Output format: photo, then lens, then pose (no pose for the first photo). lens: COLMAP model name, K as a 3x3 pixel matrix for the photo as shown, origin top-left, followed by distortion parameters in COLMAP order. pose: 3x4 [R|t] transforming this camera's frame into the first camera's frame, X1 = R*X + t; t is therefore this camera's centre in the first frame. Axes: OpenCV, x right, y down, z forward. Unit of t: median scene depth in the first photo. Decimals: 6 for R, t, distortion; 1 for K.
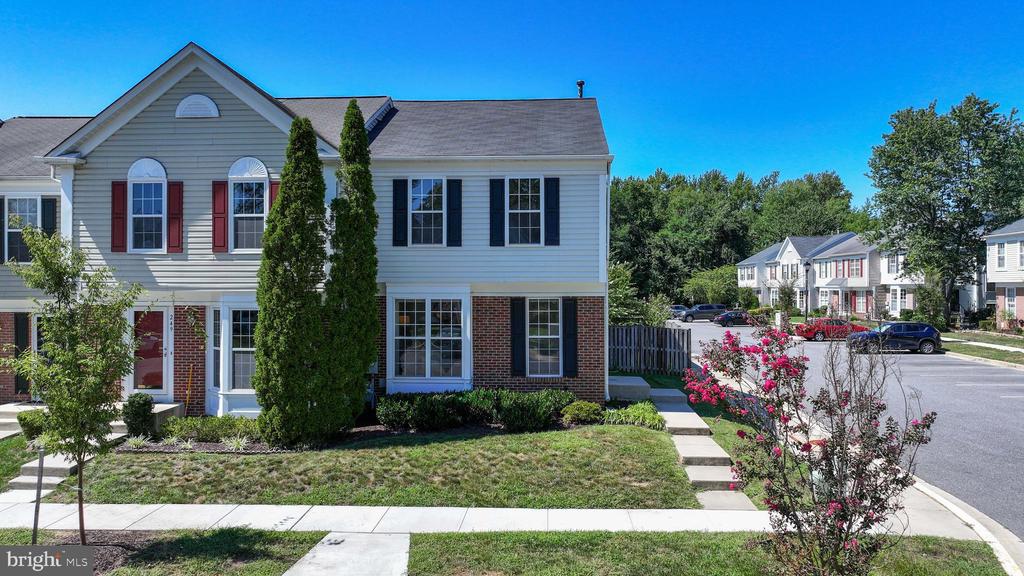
lens RADIAL K [[719.9, 0, 512.0], [0, 719.9, 288.0], [0, 0, 1]] dist [-0.001678, 0.006197]
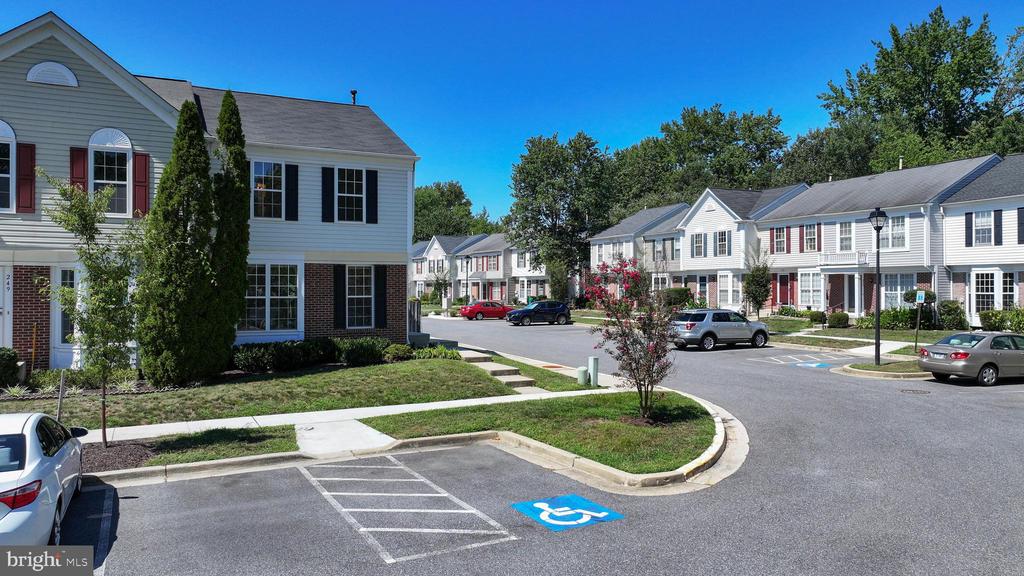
lens RADIAL K [[719.9, 0, 512.0], [0, 719.9, 288.0], [0, 0, 1]] dist [-0.001678, 0.006197]
pose [[0.866367, 0.001266, 0.499407, -0.354826], [-0.001097, 0.999999, -0.000631, 0.053946], [-0.499407, -0.000001, 0.866367, -0.219191]]
